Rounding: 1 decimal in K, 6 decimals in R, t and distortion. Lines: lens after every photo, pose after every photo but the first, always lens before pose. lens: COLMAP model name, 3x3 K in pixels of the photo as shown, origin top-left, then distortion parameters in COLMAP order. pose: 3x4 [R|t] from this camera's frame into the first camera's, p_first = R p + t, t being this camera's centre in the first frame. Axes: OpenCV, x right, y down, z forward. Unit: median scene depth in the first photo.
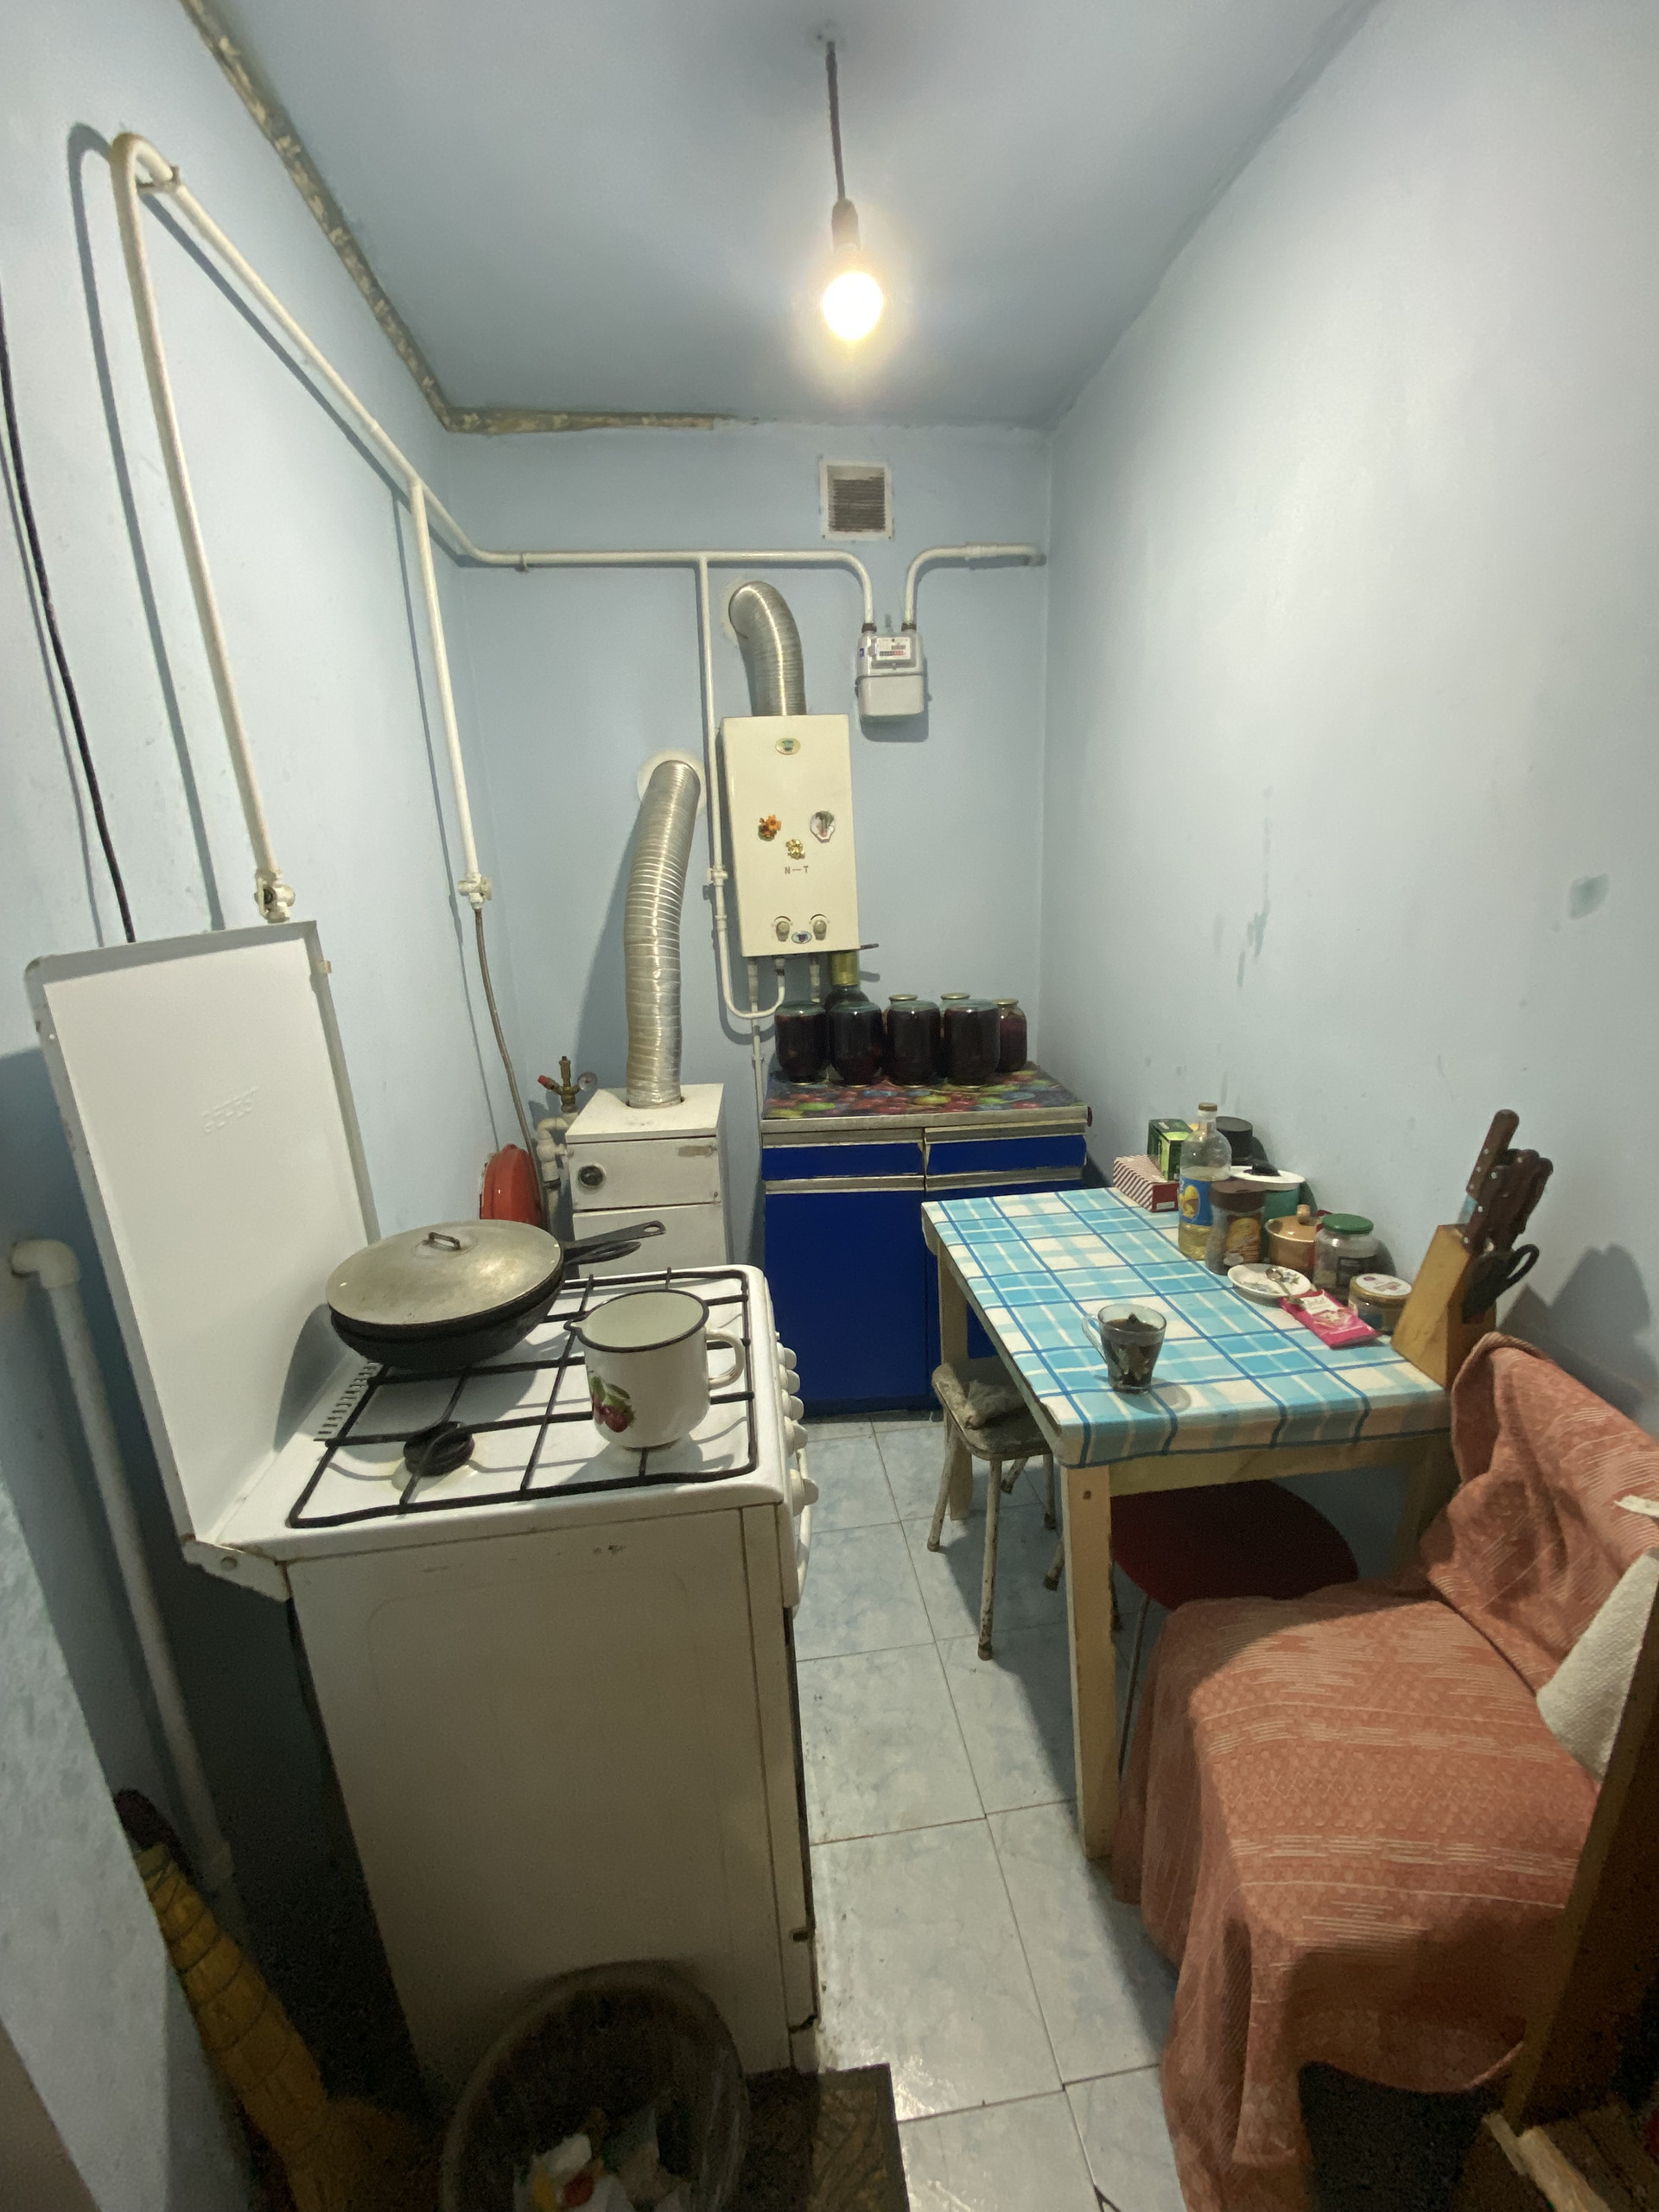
lens RADIAL K [[902.8, 0, 838.4], [0, 902.8, 1118.9], [0, 0, 1]] dist [0.015052, -0.015950]
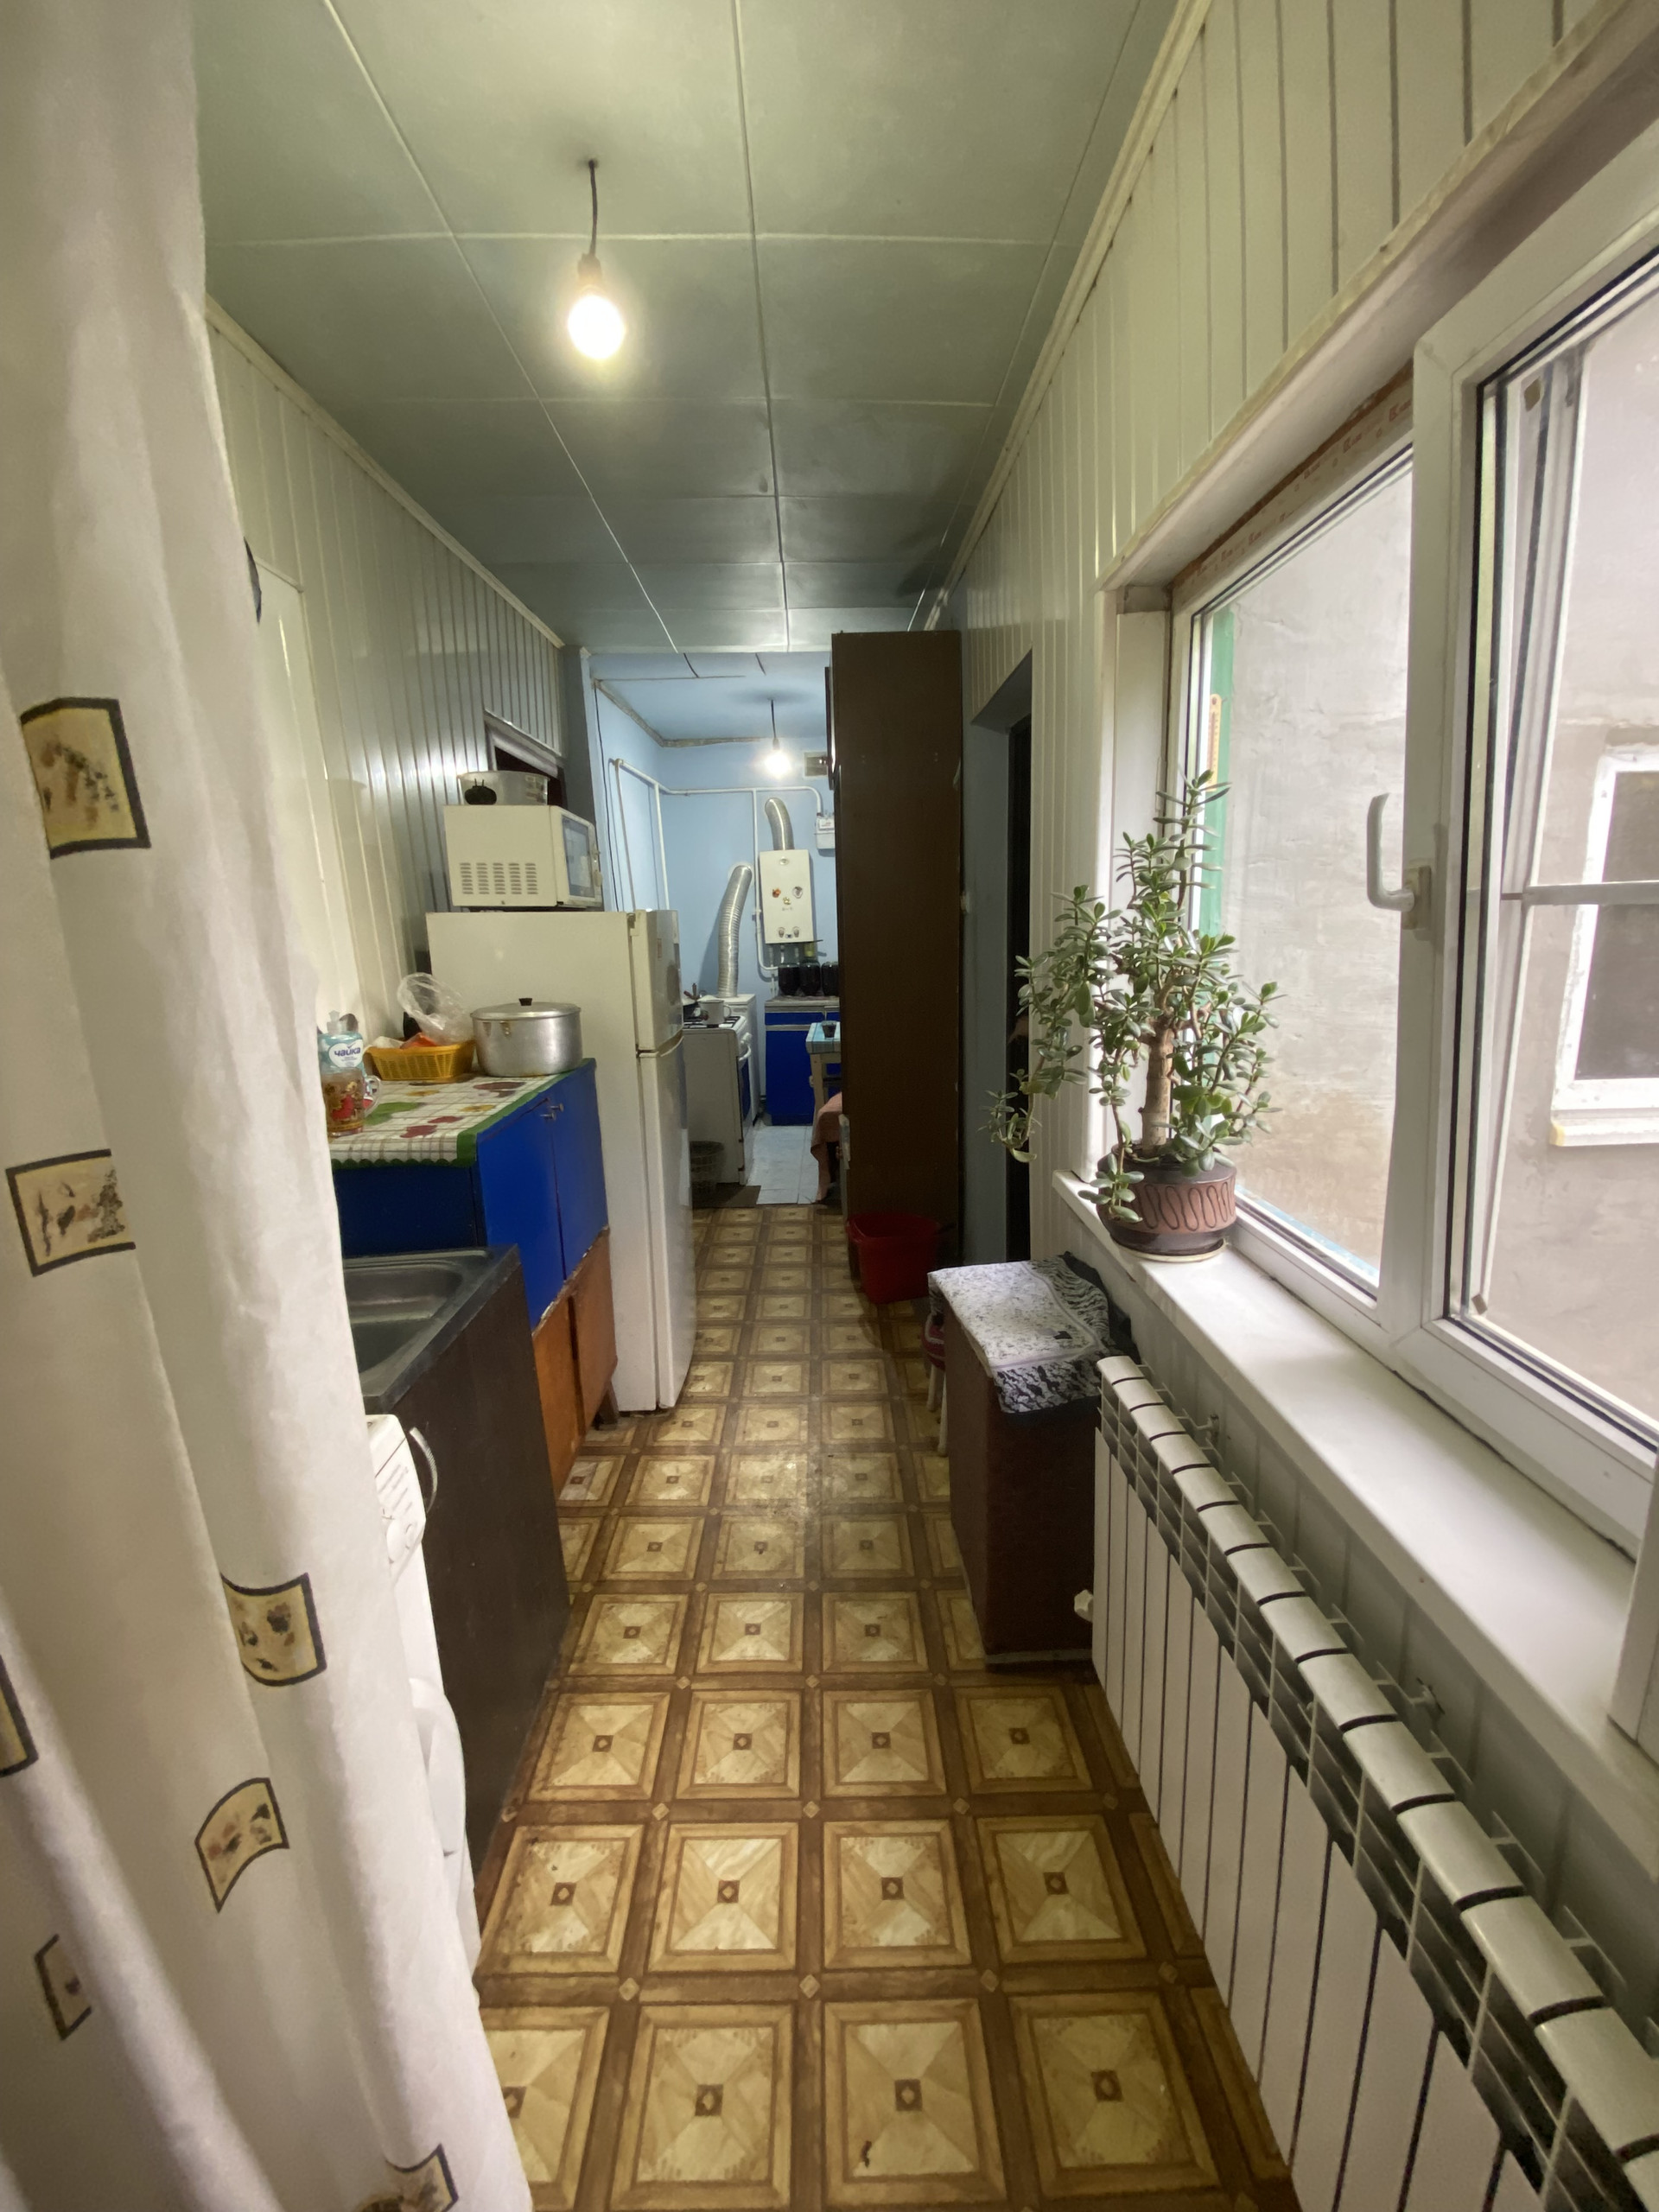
lens RADIAL K [[902.8, 0, 845.1], [0, 902.8, 1106.3], [0, 0, 1]] dist [0.015052, -0.015950]
pose [[0.993319, 0.030143, -0.111398, 0.409245], [-0.035297, 0.998382, -0.044581, 0.377883], [0.109874, 0.048215, 0.992775, -1.448374]]
